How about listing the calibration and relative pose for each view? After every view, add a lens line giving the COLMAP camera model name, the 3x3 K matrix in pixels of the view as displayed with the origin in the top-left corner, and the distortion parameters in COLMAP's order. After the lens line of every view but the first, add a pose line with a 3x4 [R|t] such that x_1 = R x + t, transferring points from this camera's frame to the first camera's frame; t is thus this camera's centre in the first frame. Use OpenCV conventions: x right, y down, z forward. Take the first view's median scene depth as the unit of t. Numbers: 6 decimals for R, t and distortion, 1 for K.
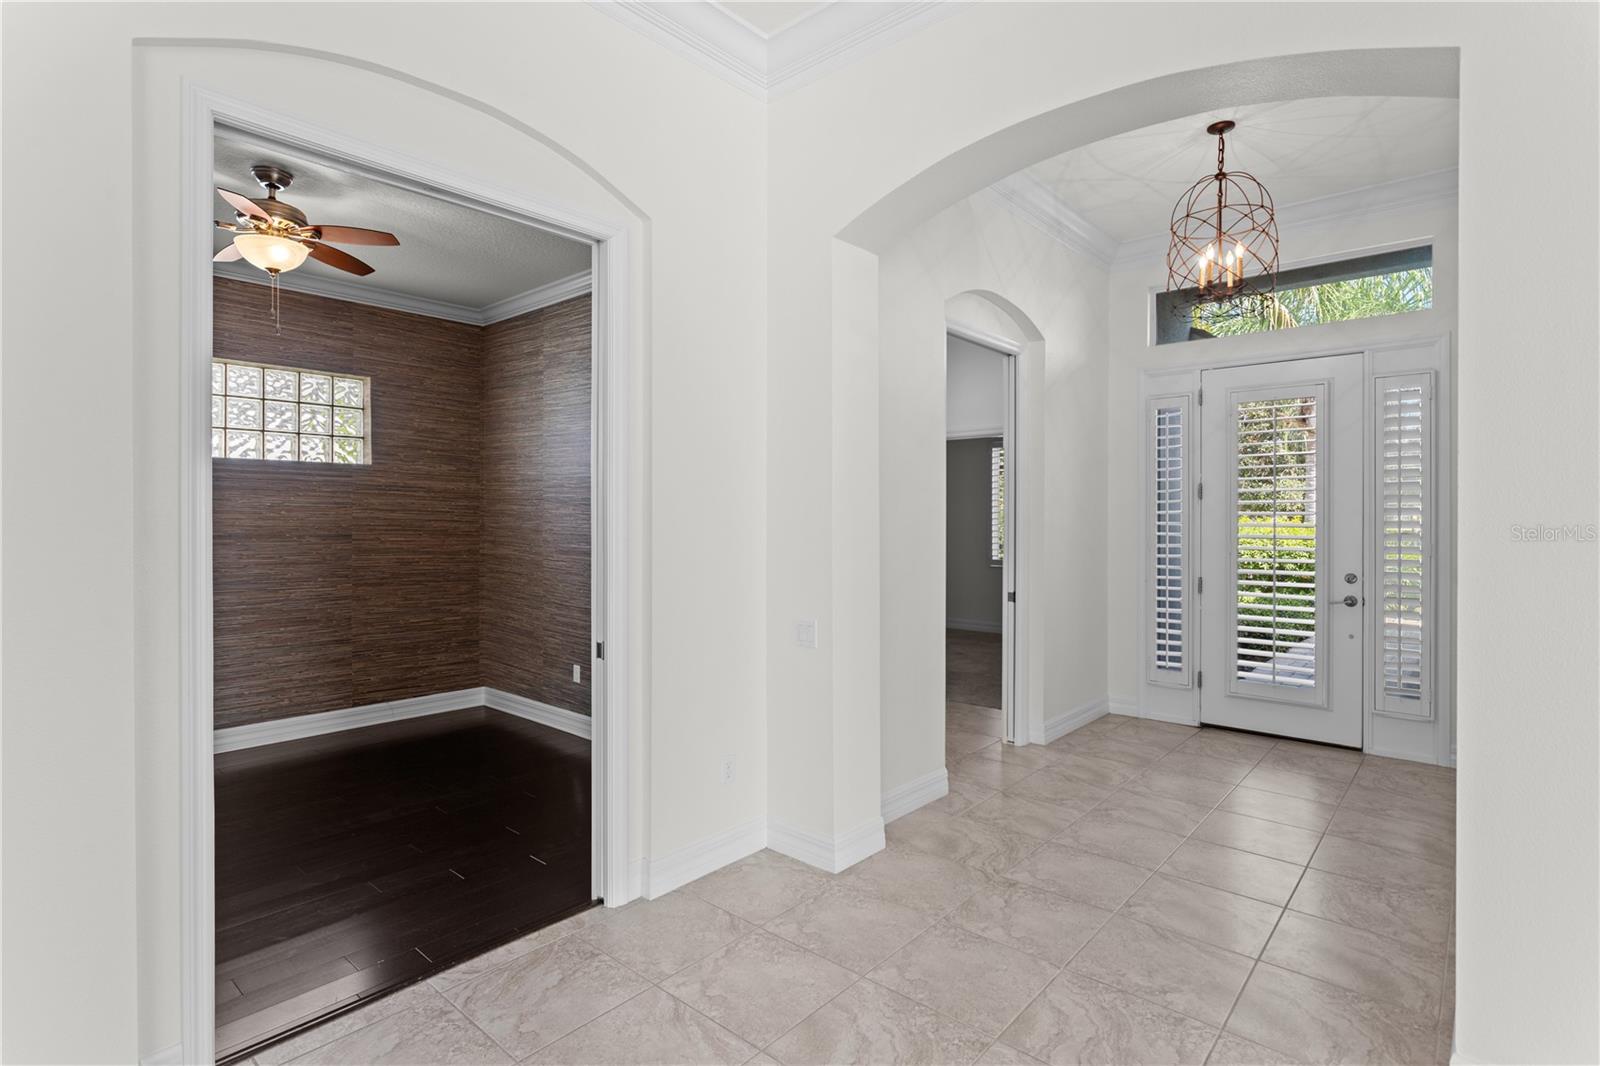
lens RADIAL K [[800.5, 0, 796.1], [0, 800.5, 520.5], [0, 0, 1]] dist [-0.014821, 0.008093]
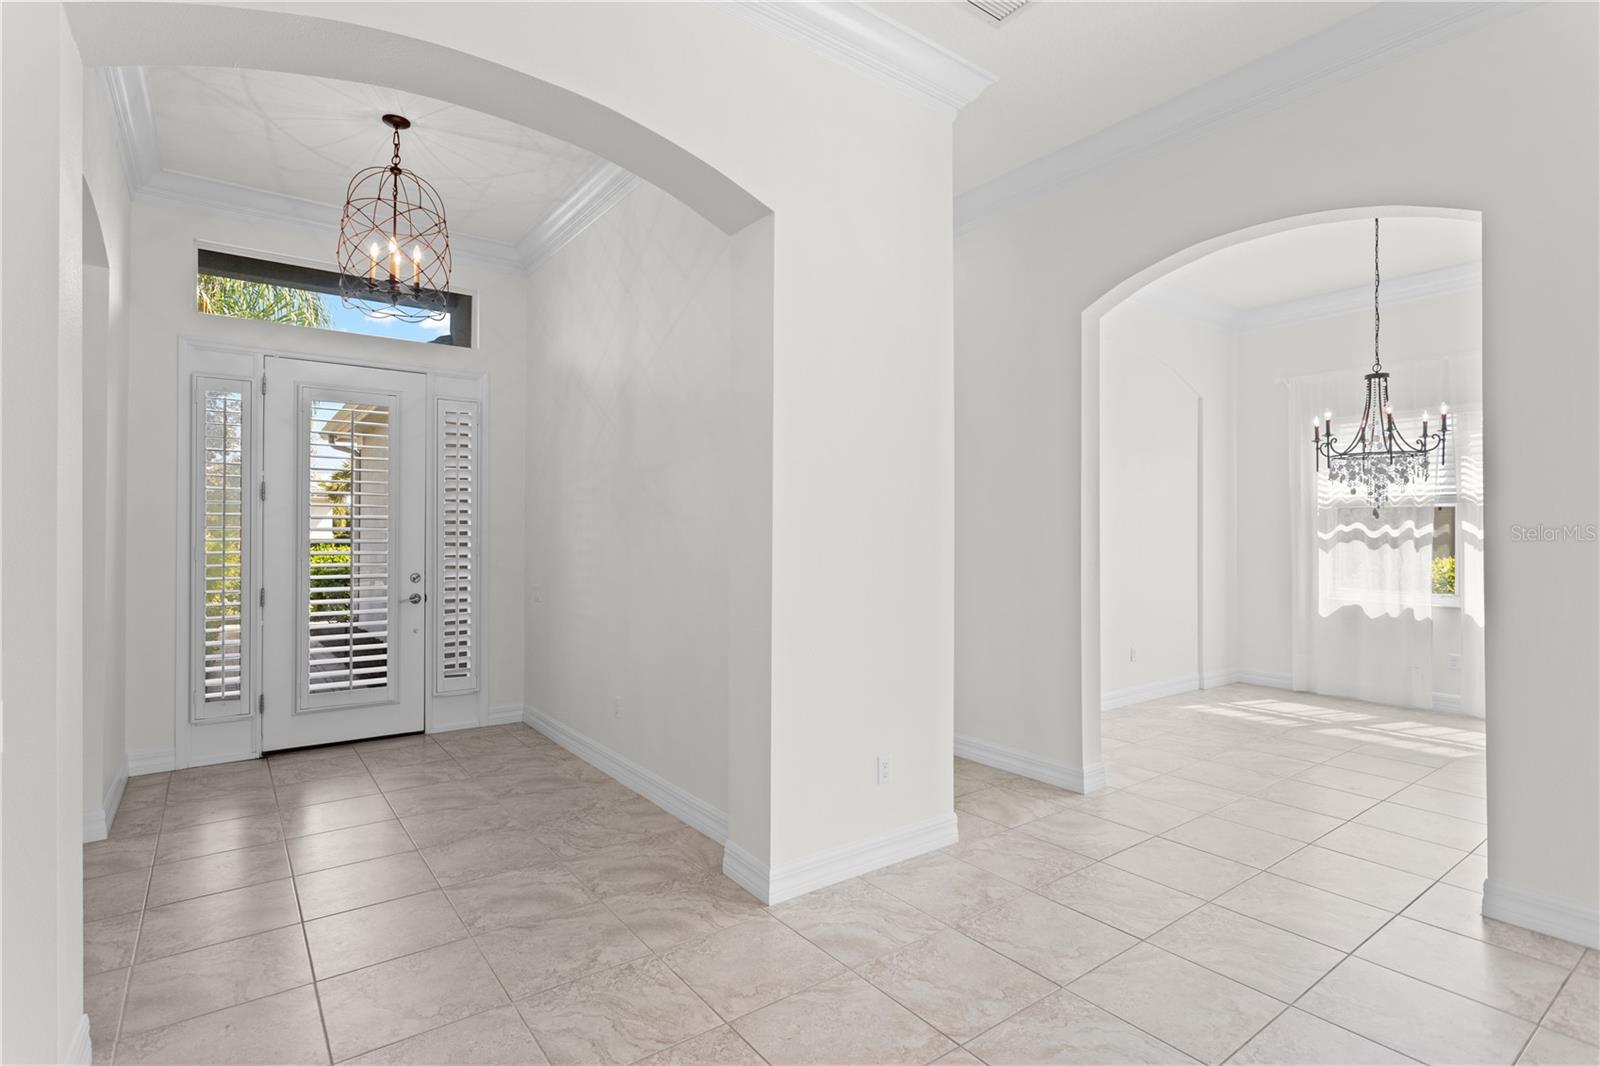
lens RADIAL K [[800.5, 0, 809.1], [0, 800.5, 537.0], [0, 0, 1]] dist [-0.014821, 0.008093]
pose [[0.185304, -0.012351, 0.982604, -0.280069], [-0.000682, 0.999919, 0.012697, 0.002291], [-0.982681, -0.003023, 0.185280, 0.267002]]
